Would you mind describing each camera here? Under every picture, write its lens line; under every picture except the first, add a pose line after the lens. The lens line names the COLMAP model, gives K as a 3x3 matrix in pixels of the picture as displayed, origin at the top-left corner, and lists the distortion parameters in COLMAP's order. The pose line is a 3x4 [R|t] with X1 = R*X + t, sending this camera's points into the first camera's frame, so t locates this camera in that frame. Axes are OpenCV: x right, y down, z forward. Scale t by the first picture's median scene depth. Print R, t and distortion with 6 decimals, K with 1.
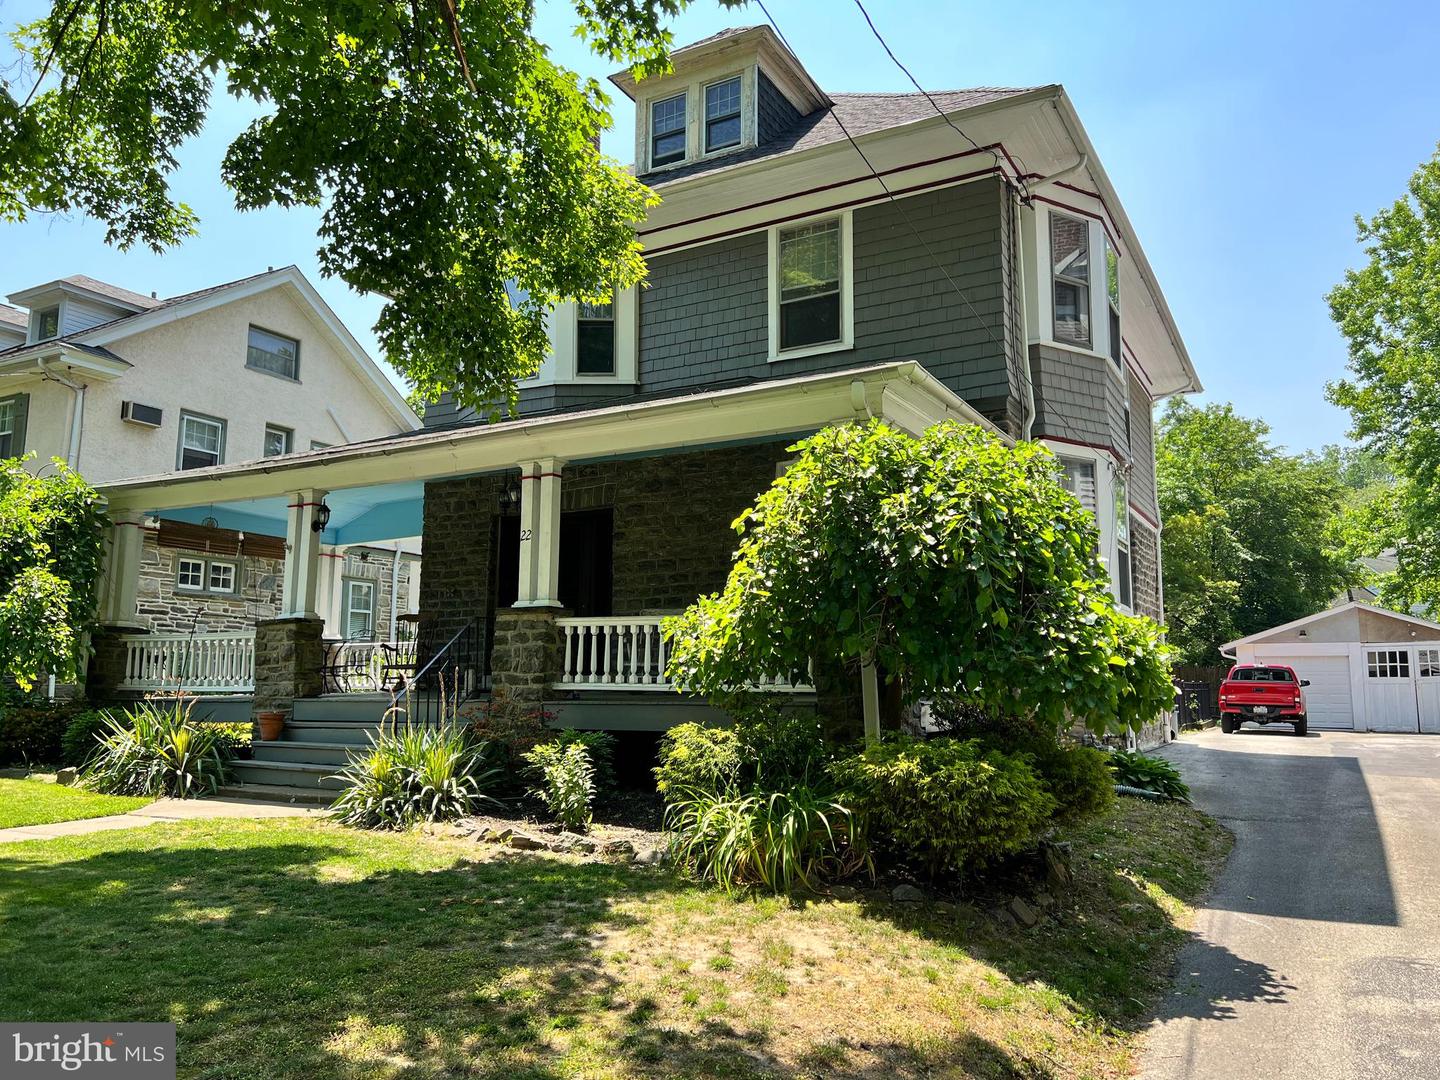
lens RADIAL K [[1088.5, 0, 746.9], [0, 1088.5, 552.3], [0, 0, 1]] dist [0.073801, -0.059083]
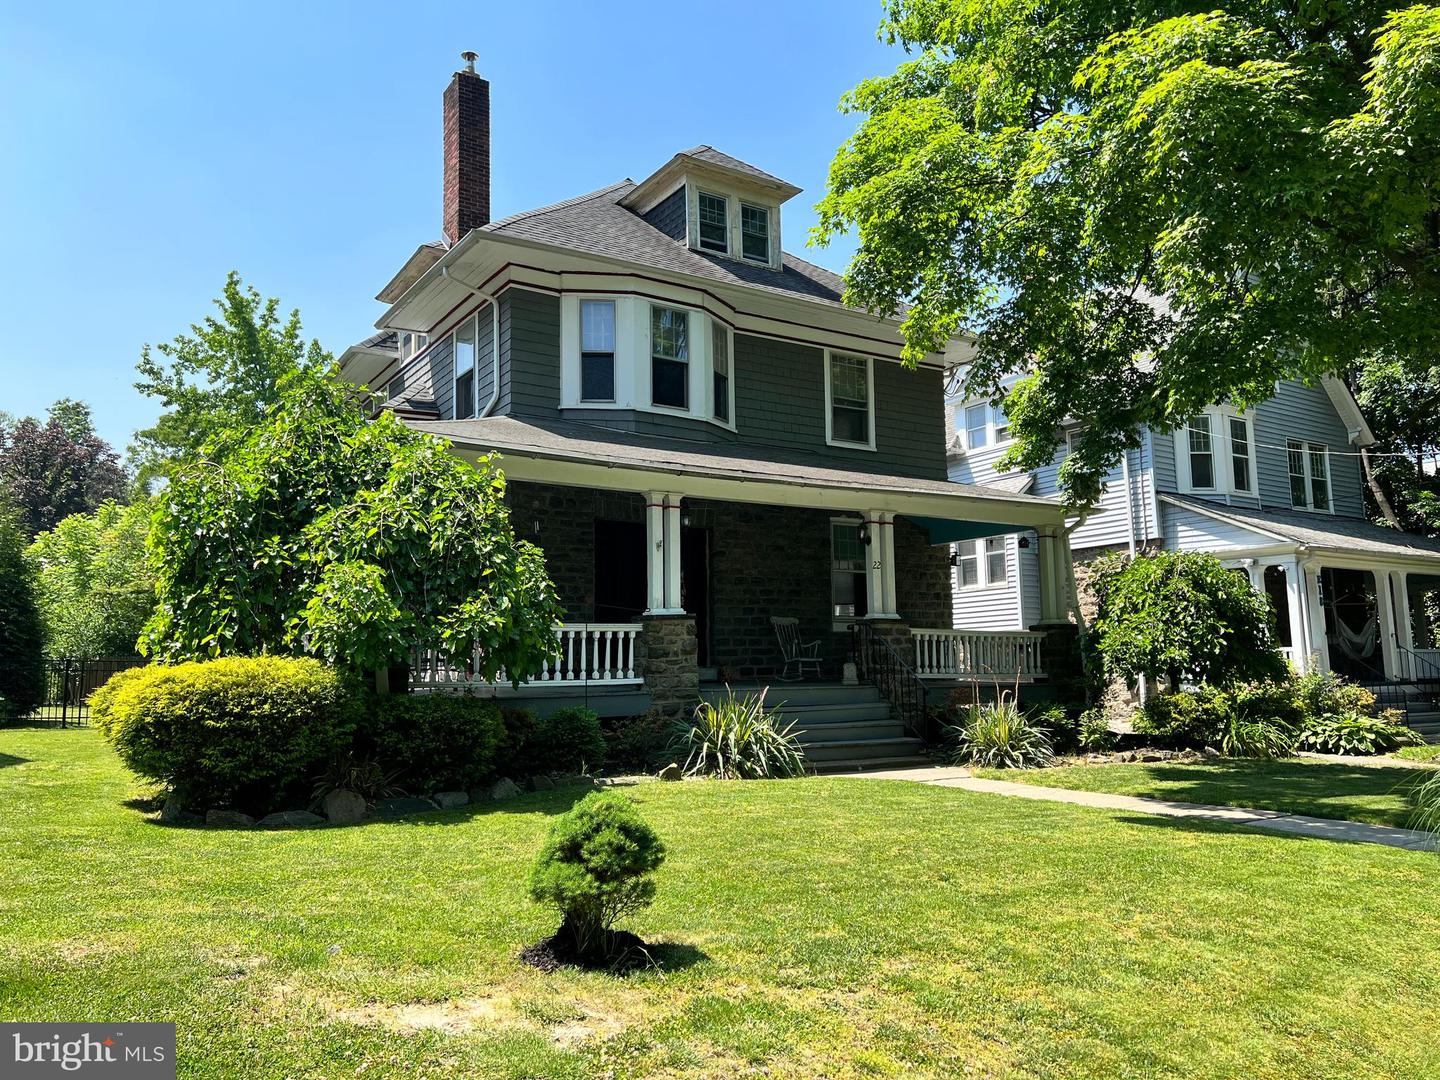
lens RADIAL K [[1088.5, 0, 751.0], [0, 1088.5, 543.4], [0, 0, 1]] dist [0.073801, -0.059083]
pose [[0.446498, 0.102143, 0.888936, -1.274492], [-0.092407, 0.993415, -0.067733, 0.055250], [-0.890000, -0.051901, 0.452996, 0.457996]]
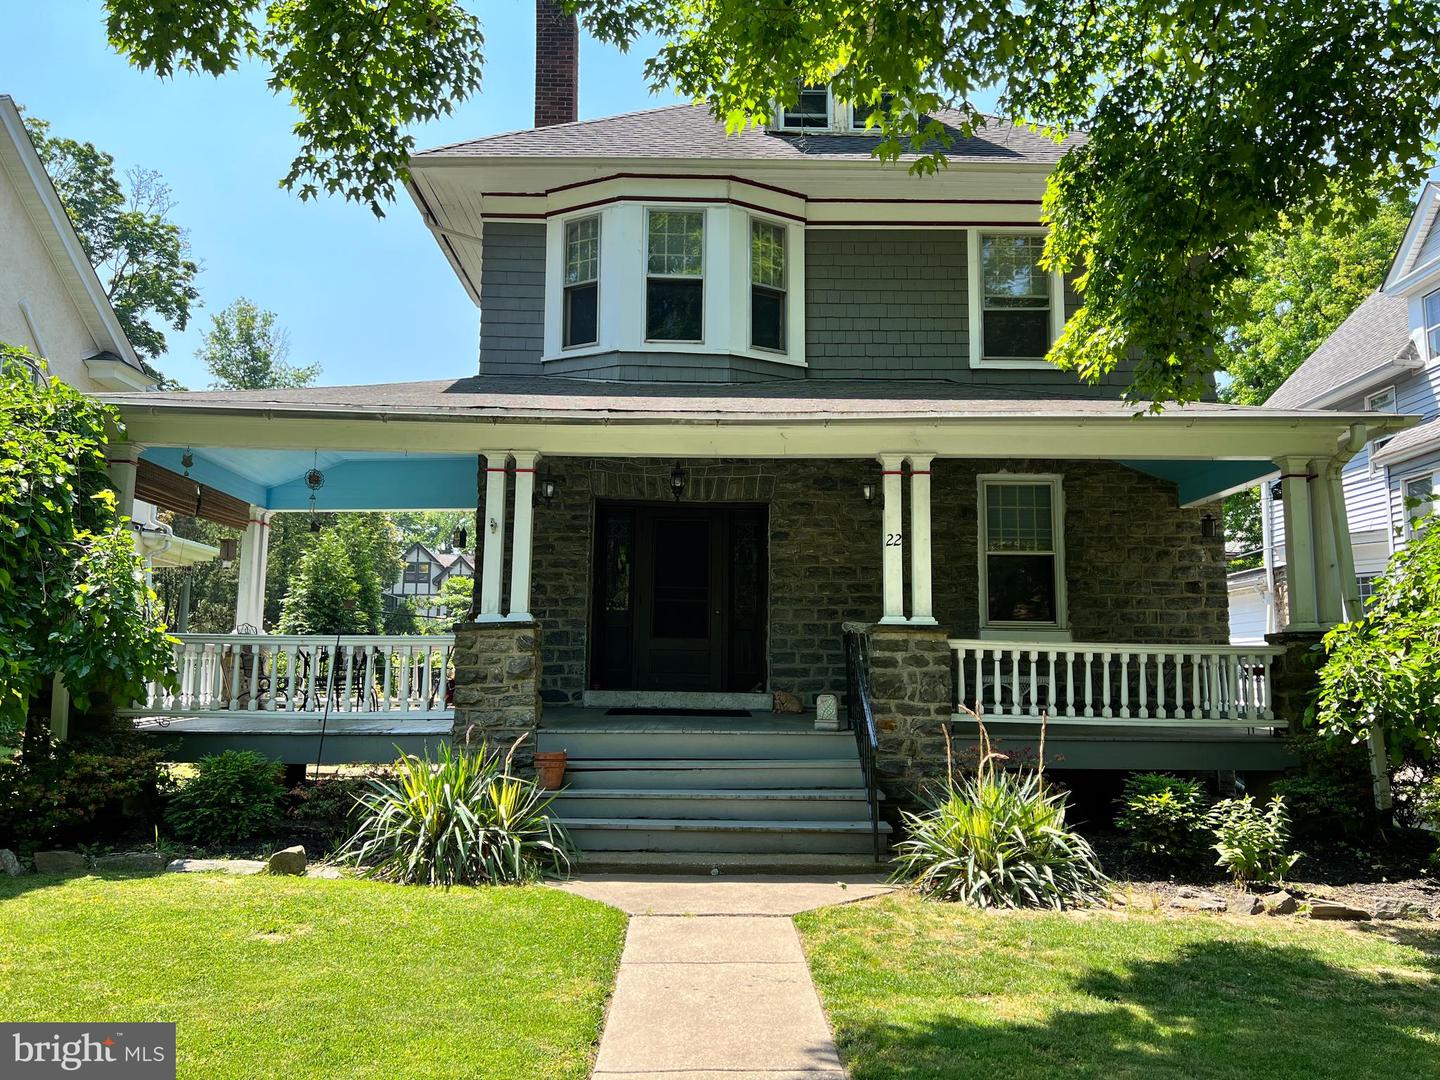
lens RADIAL K [[1088.5, 0, 732.8], [0, 1088.5, 539.3], [0, 0, 1]] dist [0.073801, -0.059083]
pose [[0.862502, 0.071003, 0.501048, -0.640677], [-0.069783, 0.997337, -0.021208, 0.009722], [-0.501220, -0.016672, 0.865159, 0.279658]]
